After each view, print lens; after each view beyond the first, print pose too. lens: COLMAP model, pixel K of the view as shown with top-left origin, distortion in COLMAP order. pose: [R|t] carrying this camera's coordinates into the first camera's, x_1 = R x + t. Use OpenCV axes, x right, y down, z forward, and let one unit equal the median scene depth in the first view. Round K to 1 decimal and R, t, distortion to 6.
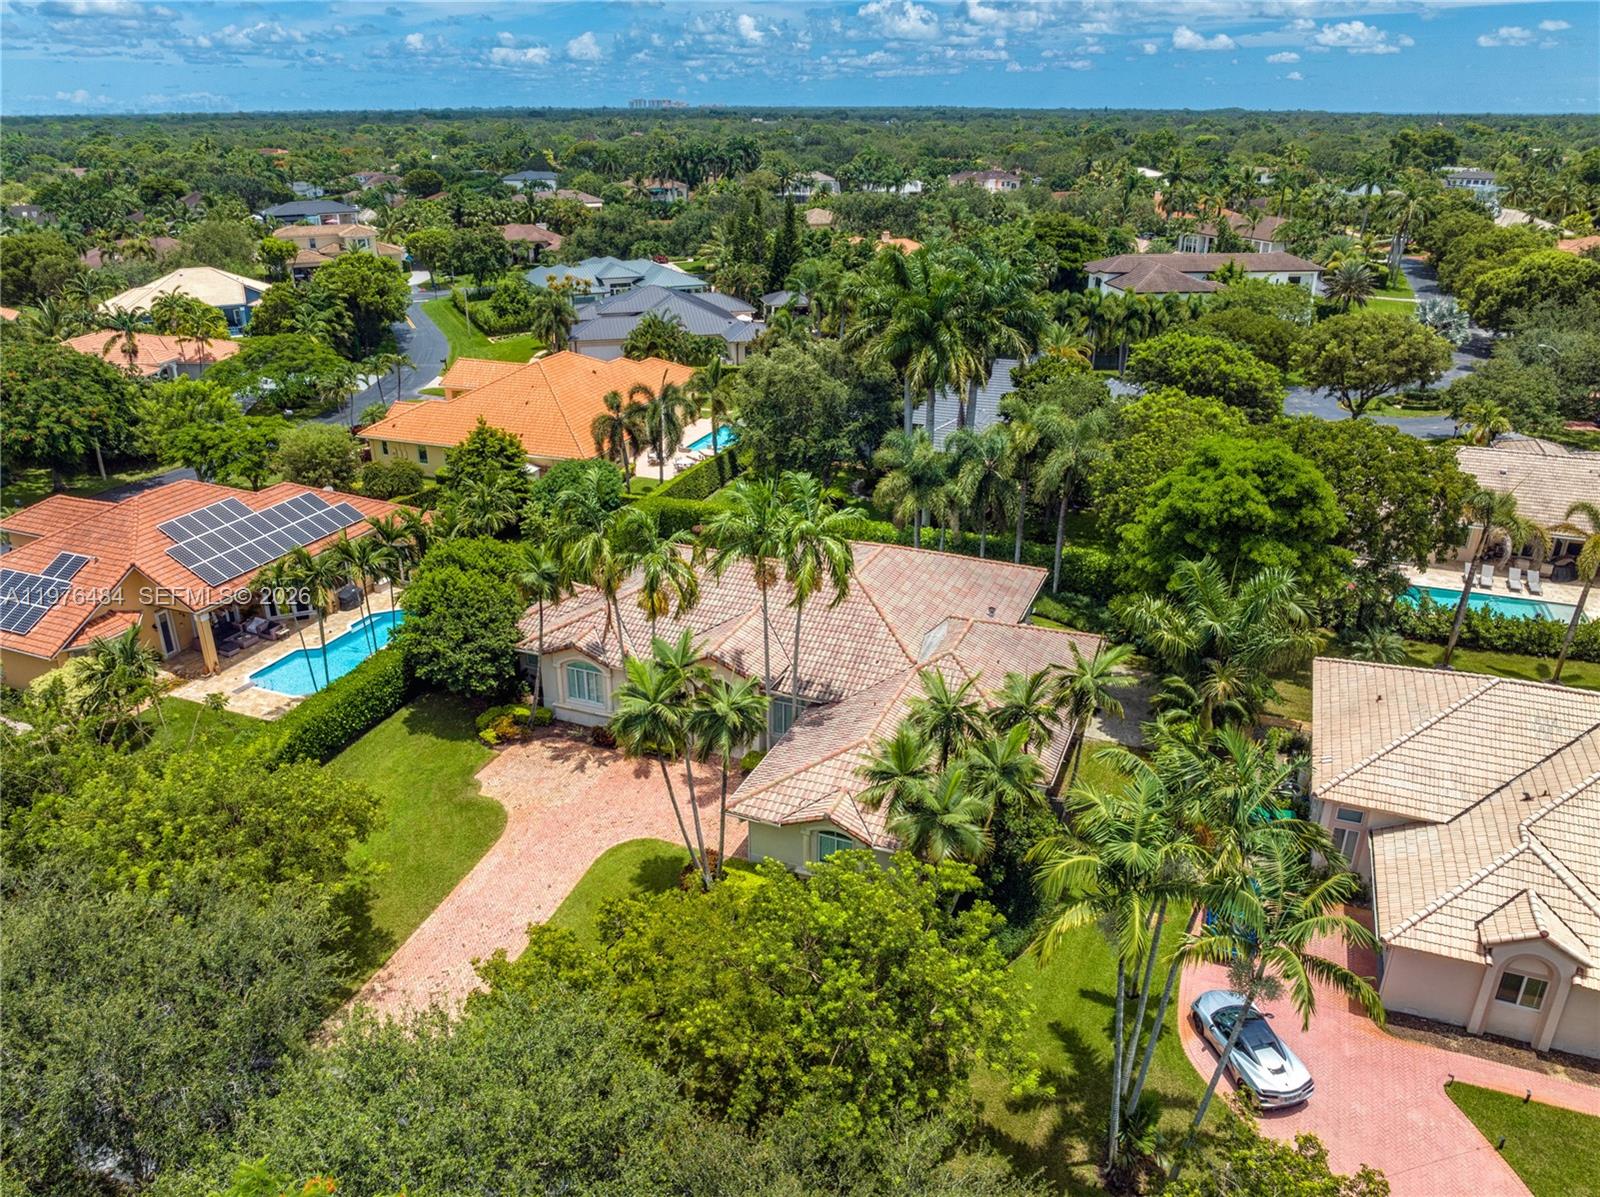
lens RADIAL K [[1173.0, 0, 762.5], [0, 1173.0, 606.4], [0, 0, 1]] dist [-0.036585, -0.000177]
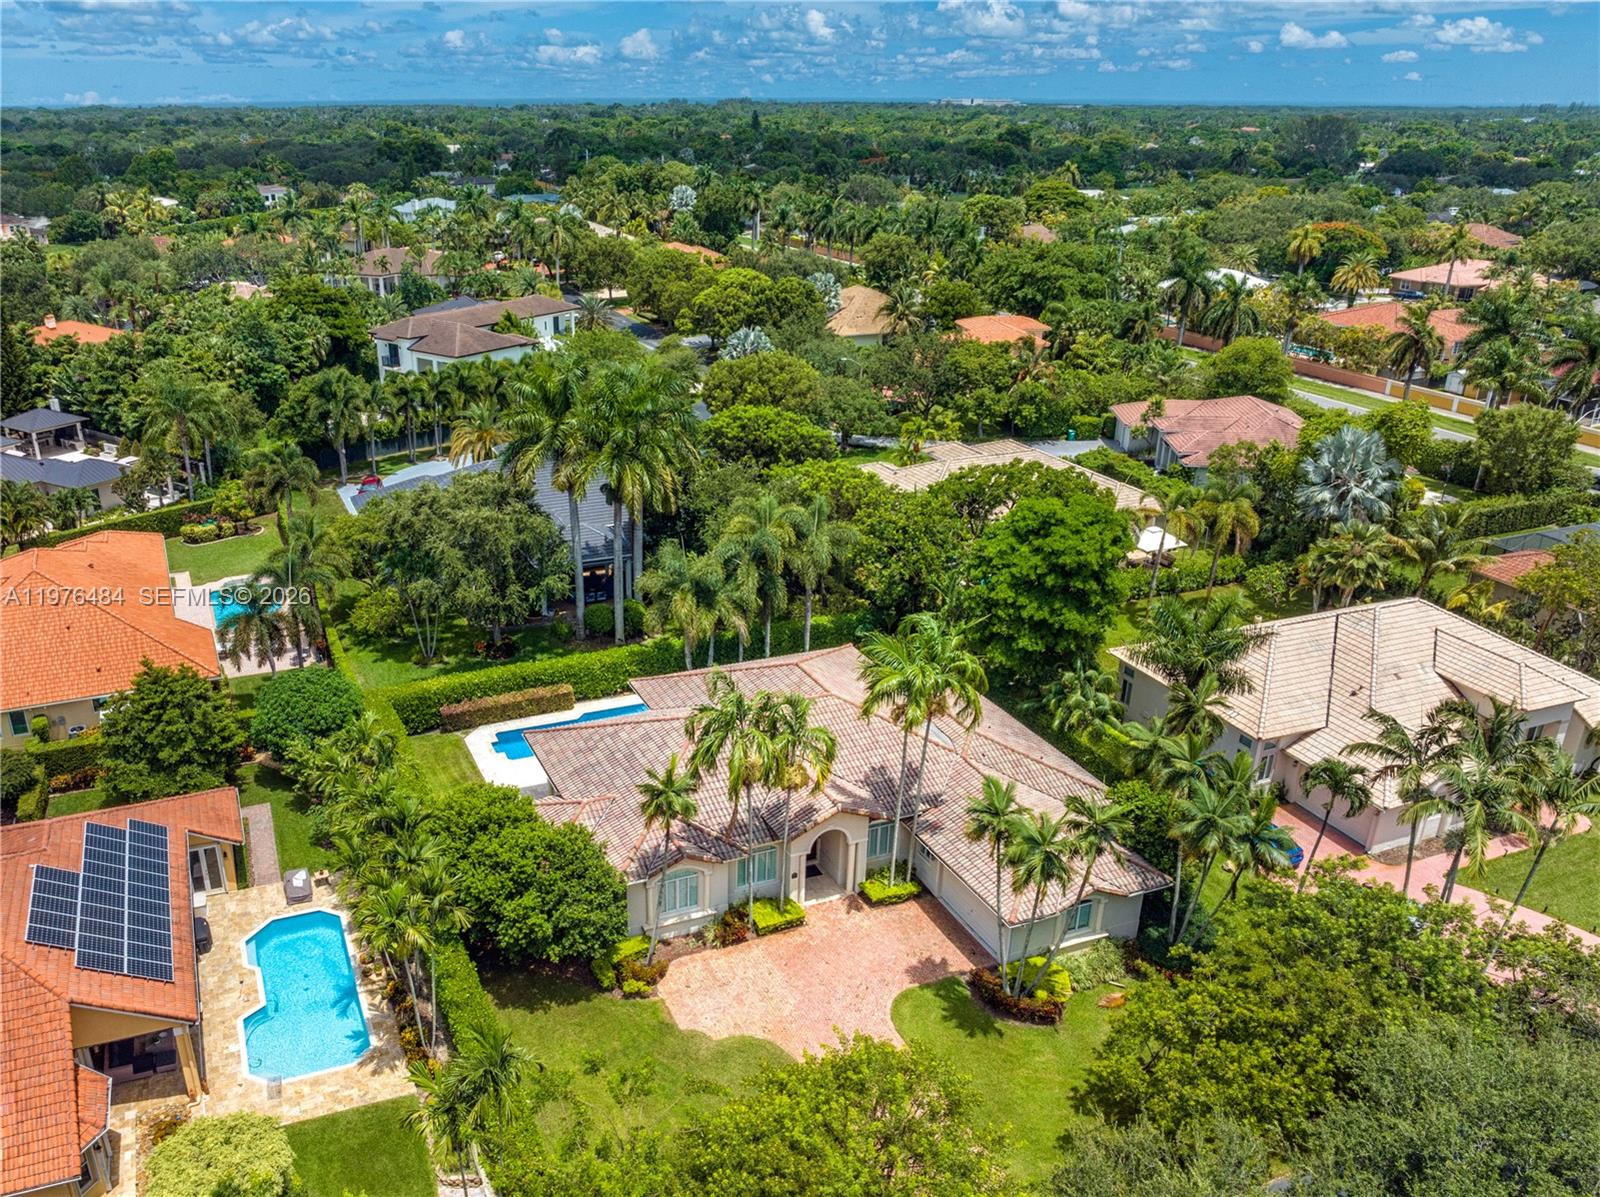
lens RADIAL K [[1293.0, 0, 696.1], [0, 1293.0, 681.6], [0, 0, 1]] dist [-0.033154, -0.004601]
pose [[0.713143, -0.290603, 0.637947, -0.416326], [0.277928, 0.952659, 0.123275, -0.120432], [-0.643570, 0.089391, 0.760149, 0.108521]]
